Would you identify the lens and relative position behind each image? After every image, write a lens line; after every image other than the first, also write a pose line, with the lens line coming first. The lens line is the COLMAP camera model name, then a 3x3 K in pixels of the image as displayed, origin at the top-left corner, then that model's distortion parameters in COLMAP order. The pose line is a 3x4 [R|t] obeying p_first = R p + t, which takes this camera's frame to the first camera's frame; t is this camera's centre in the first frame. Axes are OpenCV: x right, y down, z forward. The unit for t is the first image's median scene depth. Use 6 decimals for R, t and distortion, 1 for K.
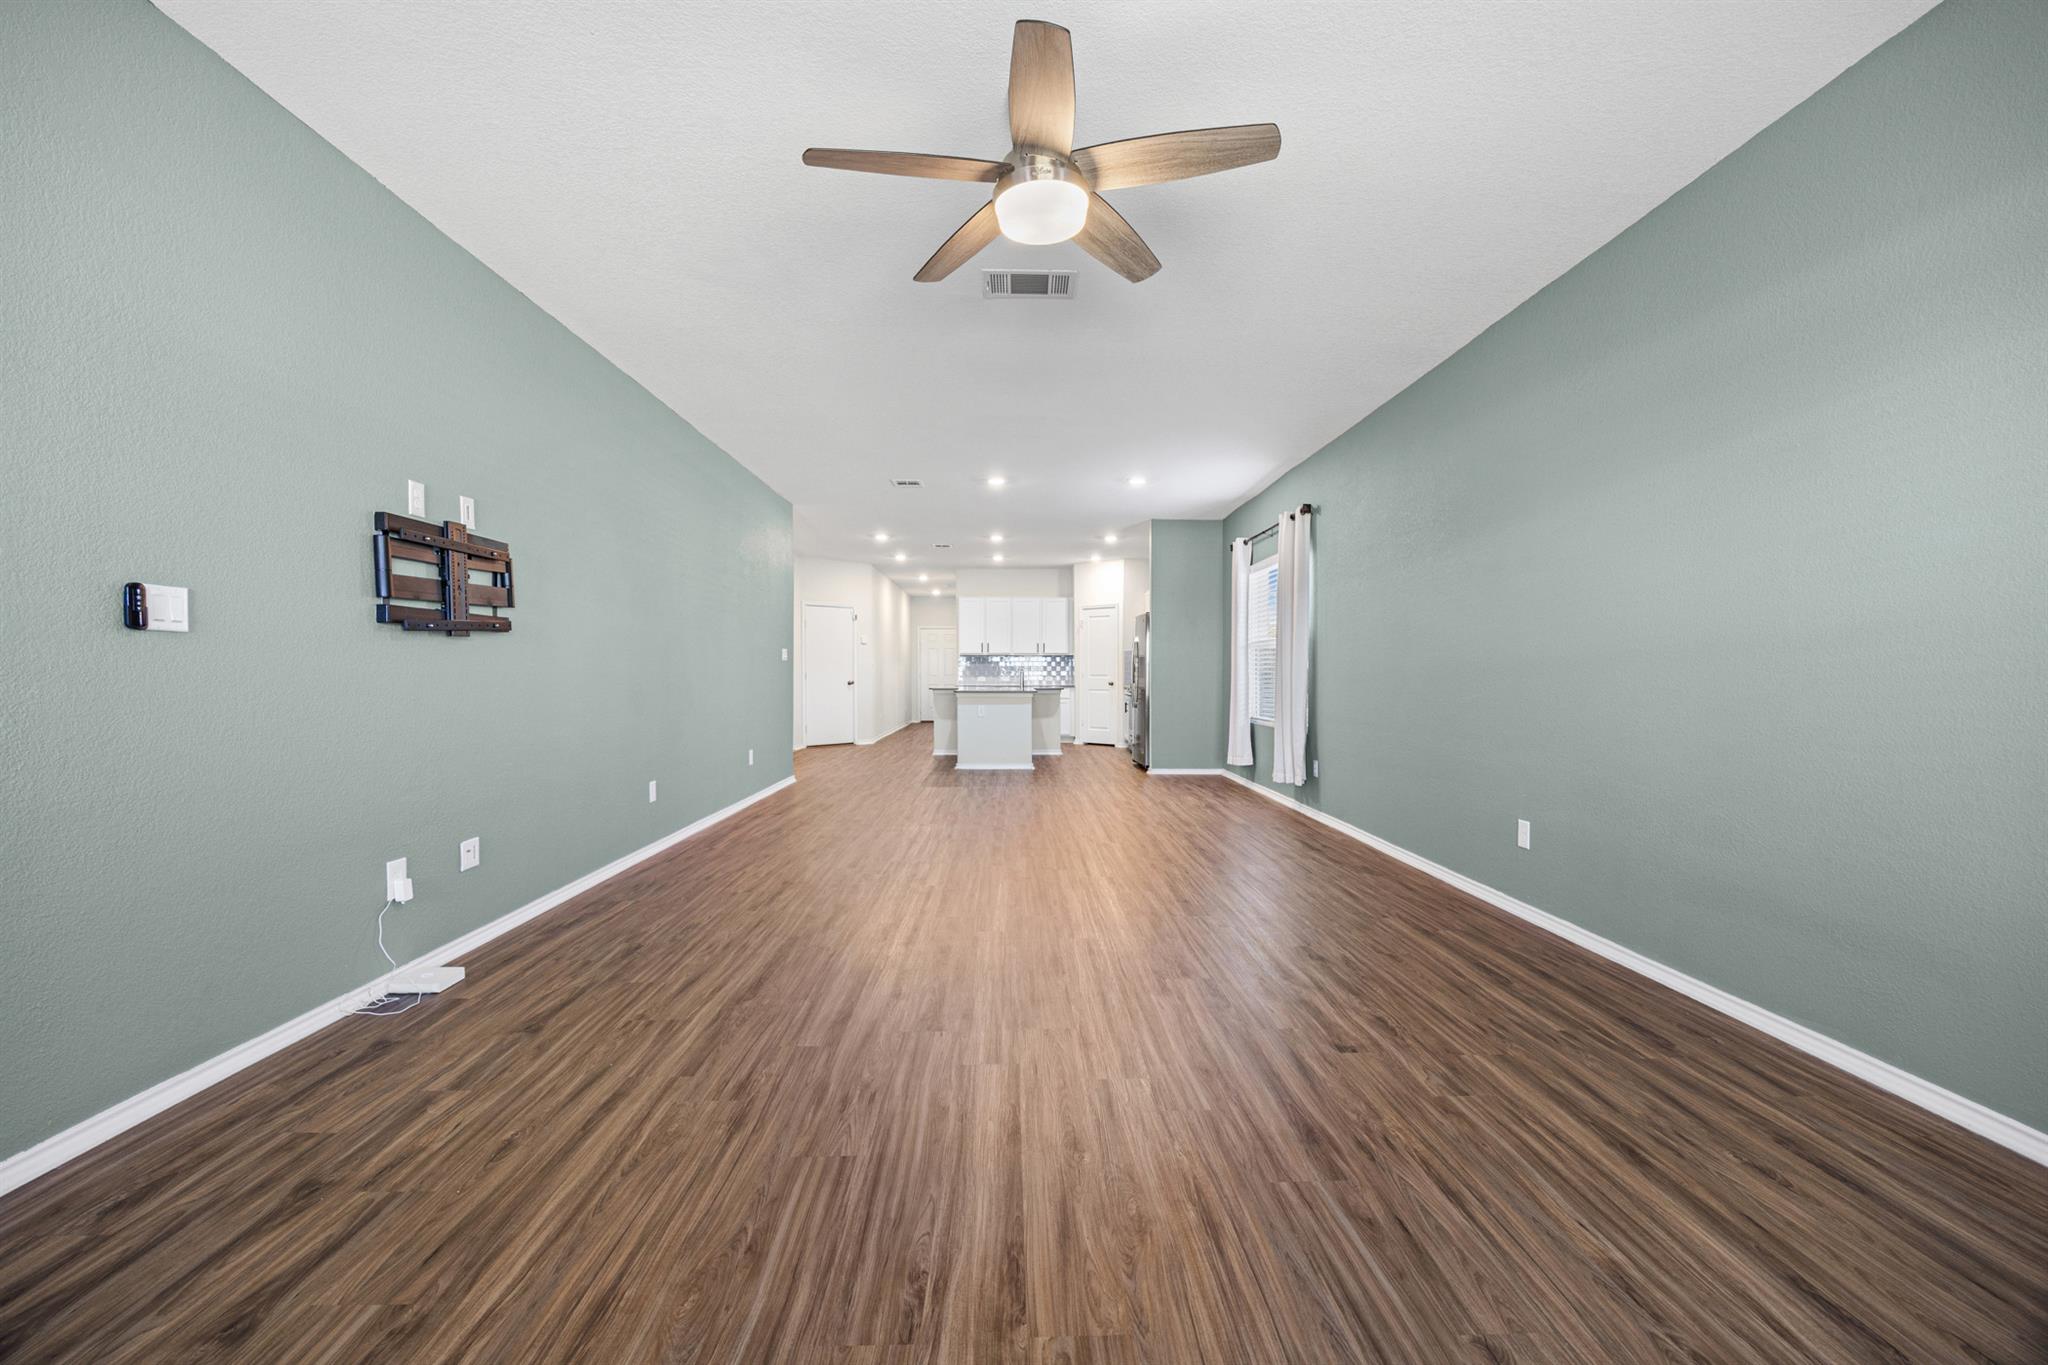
lens RADIAL K [[868.5, 0, 1022.1], [0, 868.5, 650.0], [0, 0, 1]] dist [-0.008188, -0.000326]
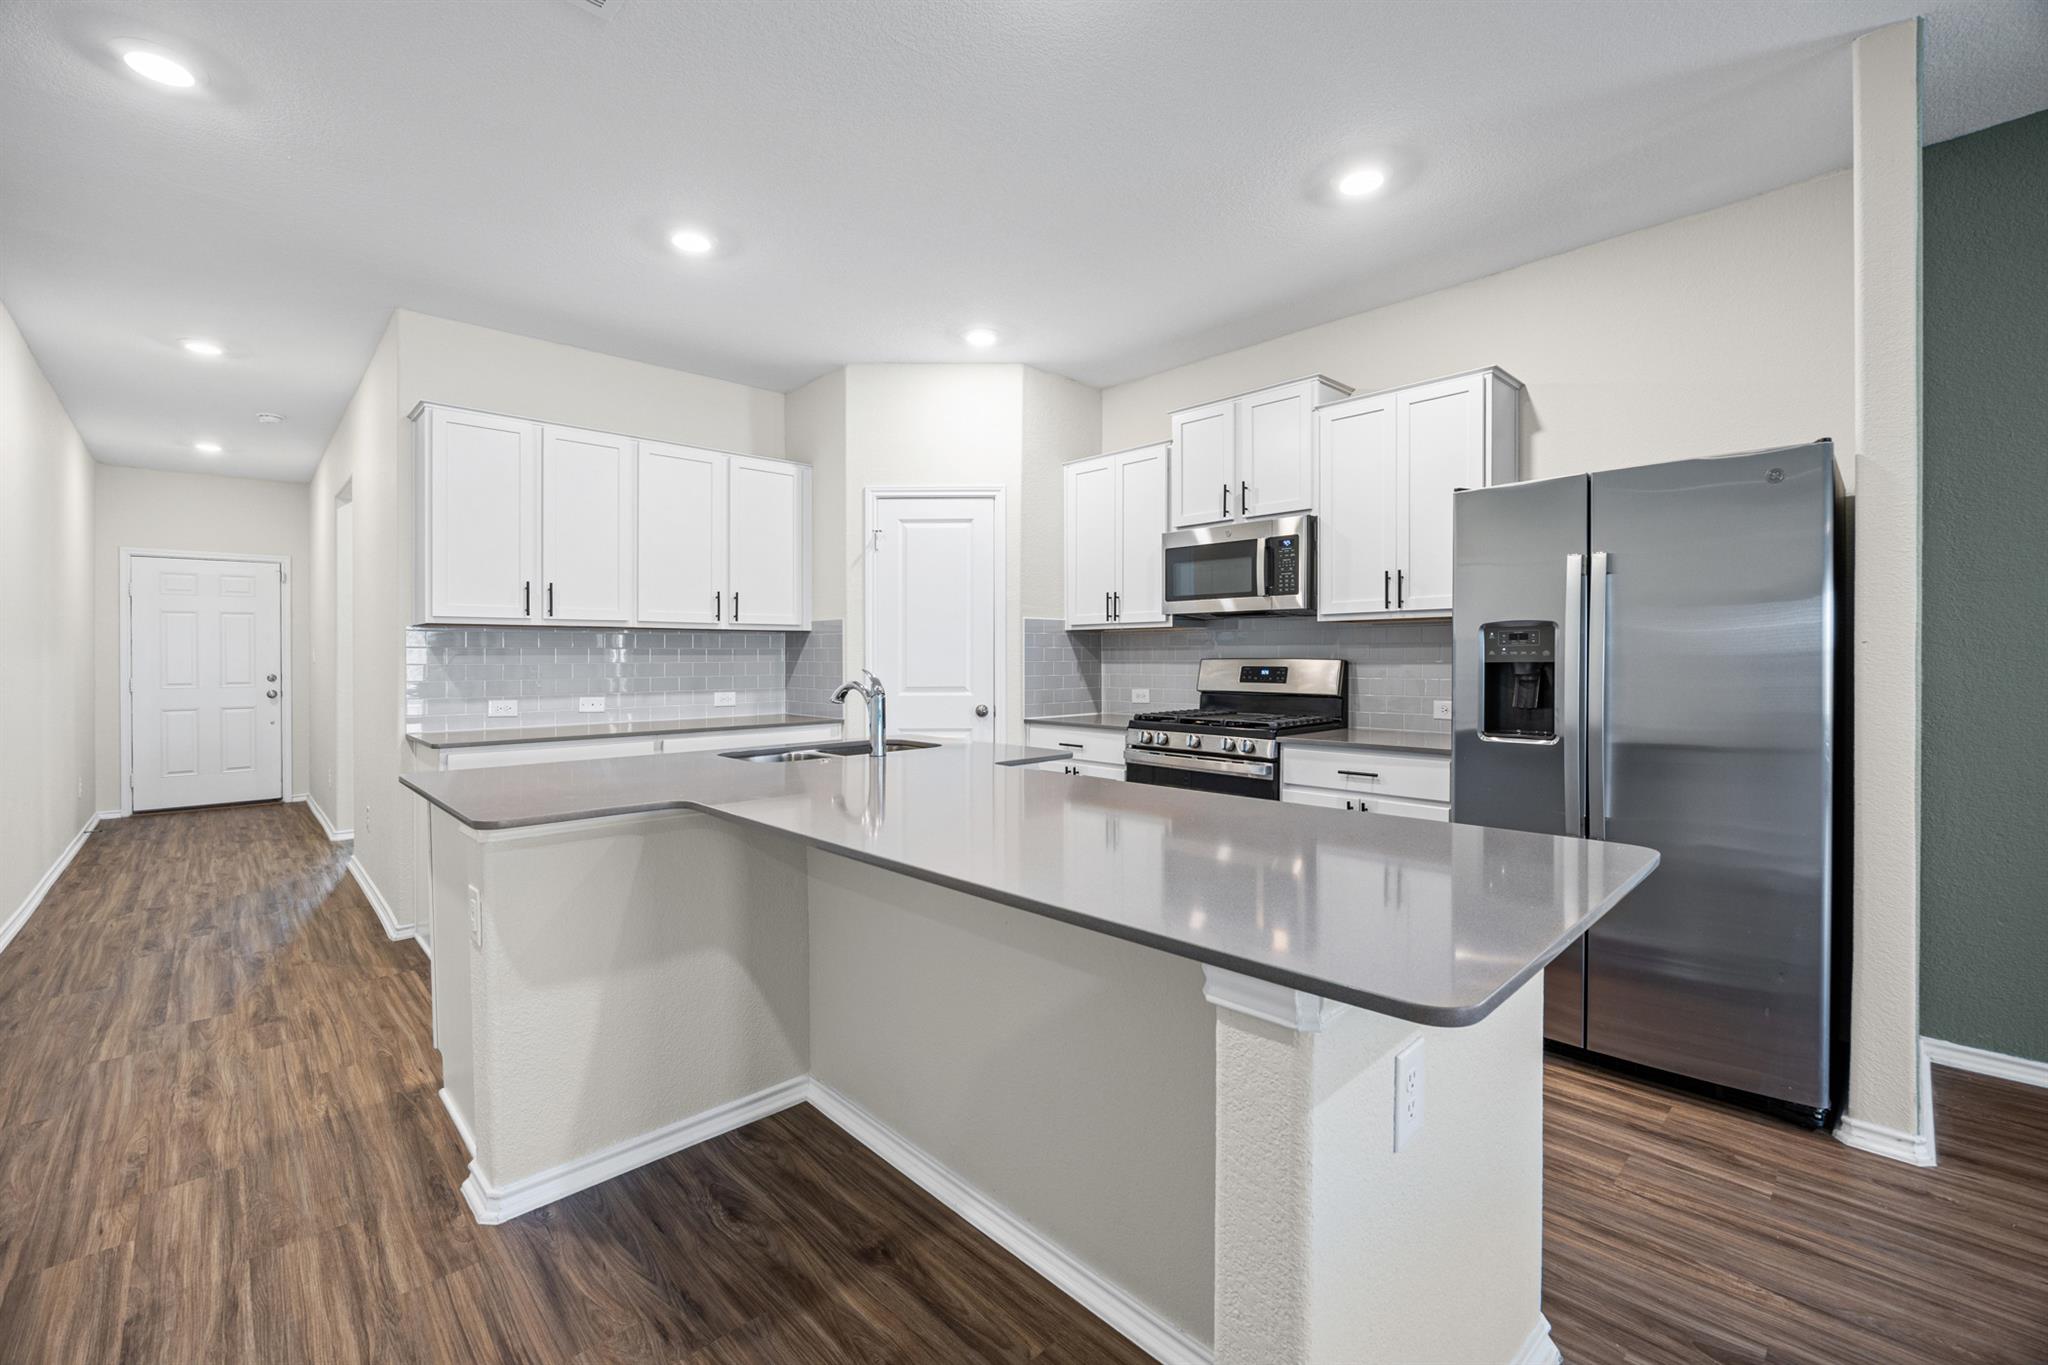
lens RADIAL K [[868.5, 0, 1022.1], [0, 868.5, 650.0], [0, 0, 1]] dist [-0.008188, -0.000326]
pose [[0.739554, 0.005484, 0.673075, -0.125563], [-0.014038, 0.999875, 0.007277, 0.010794], [-0.672951, -0.014831, 0.739539, 0.739501]]
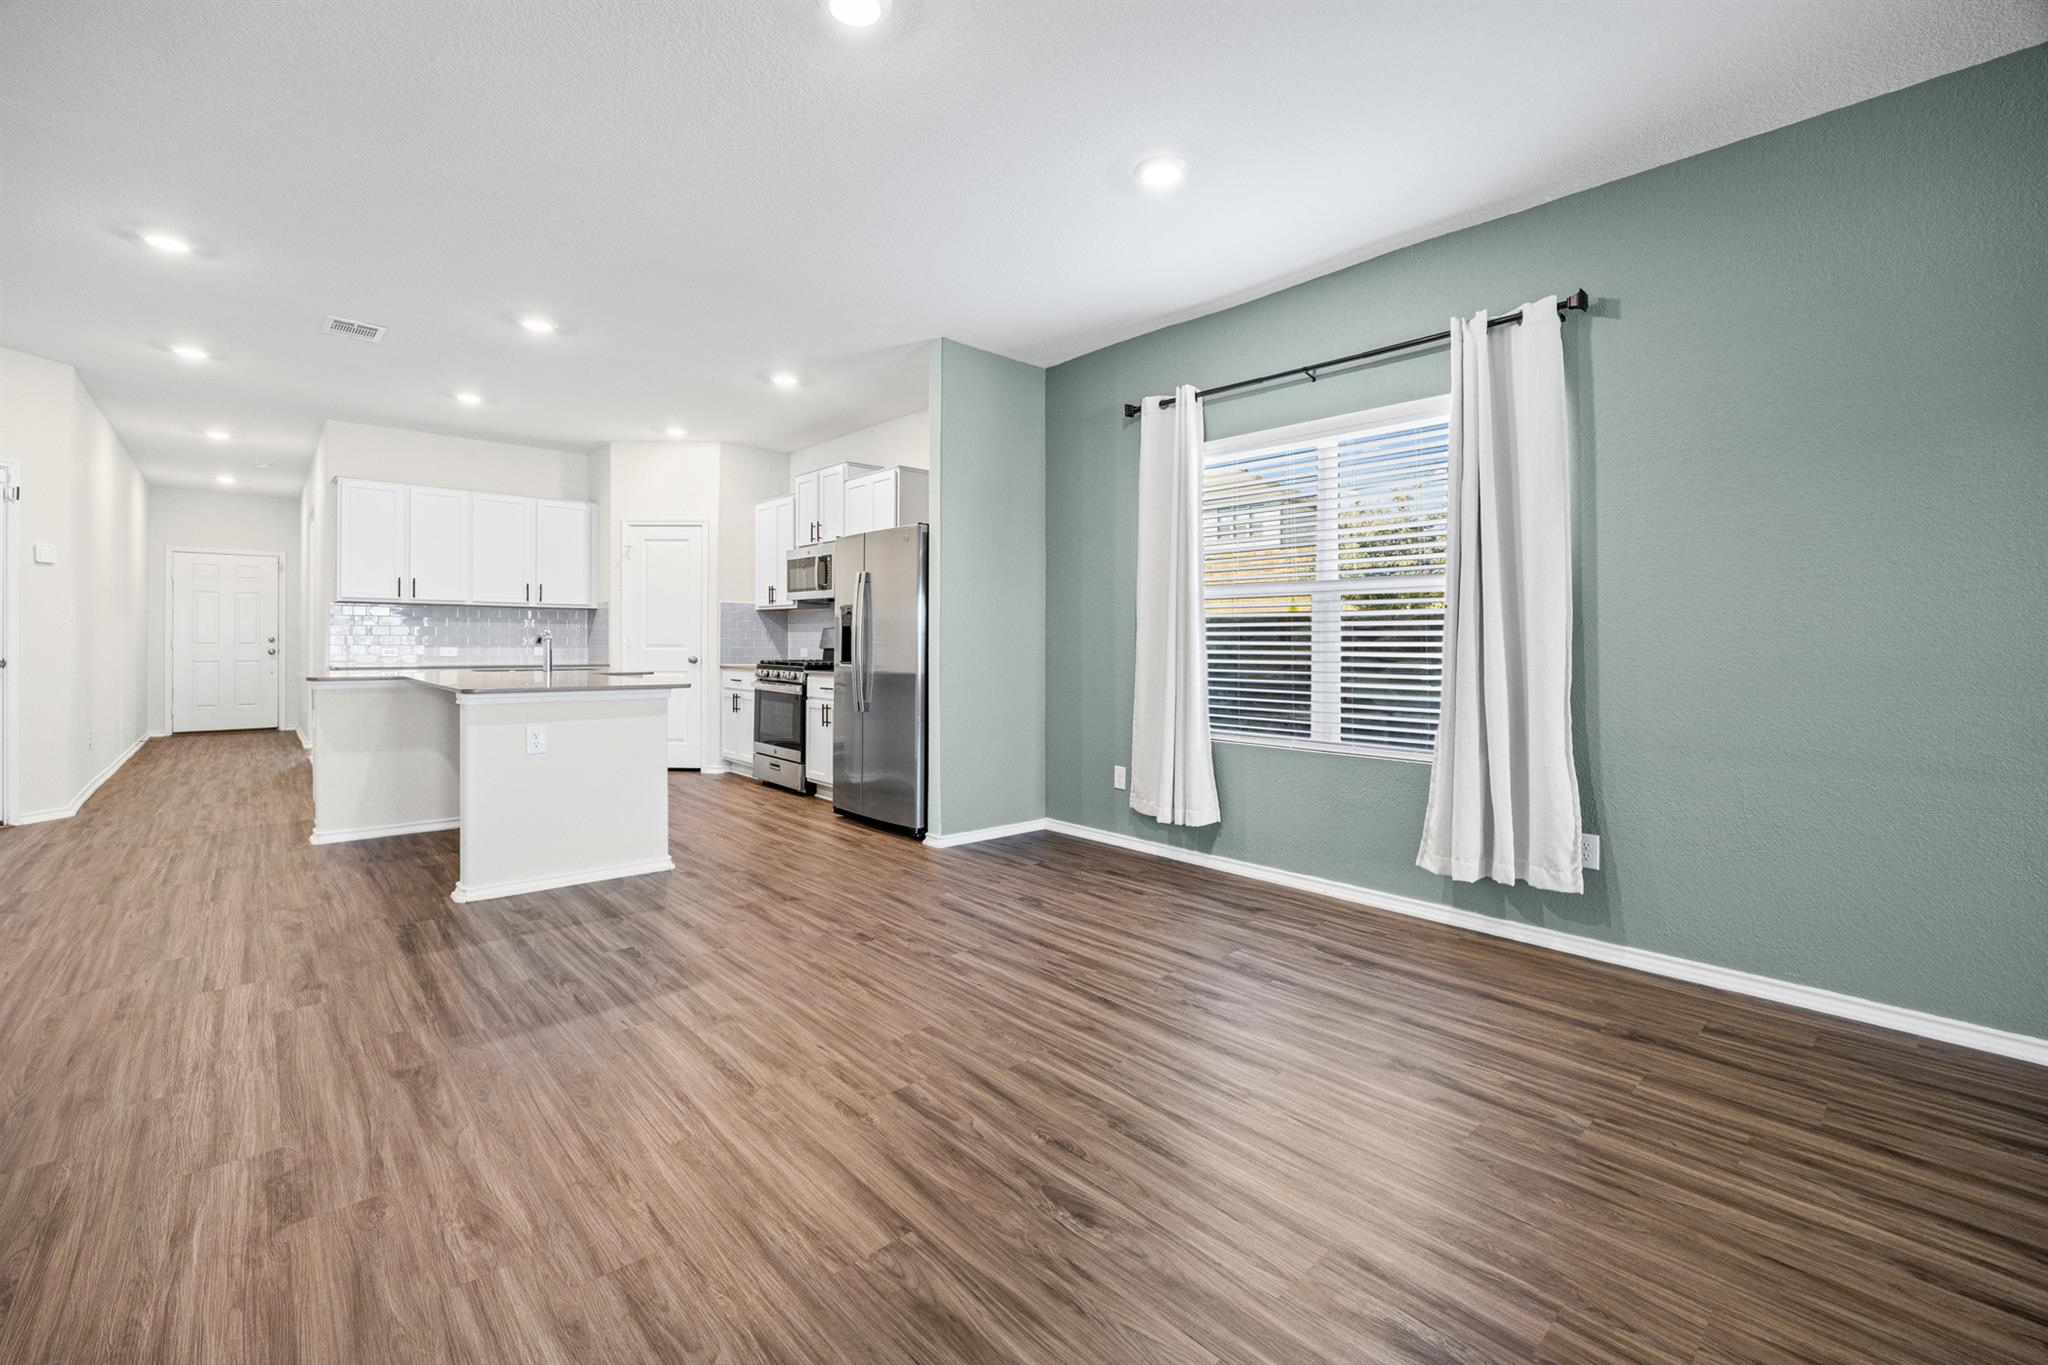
lens RADIAL K [[879.5, 0, 1019.3], [0, 879.5, 632.2], [0, 0, 1]] dist [-0.002548, -0.000097]
pose [[0.760507, 0.012982, 0.649200, -0.109334], [-0.023408, 0.999698, 0.007431, 0.011390], [-0.648908, -0.020848, 0.760582, 0.435068]]
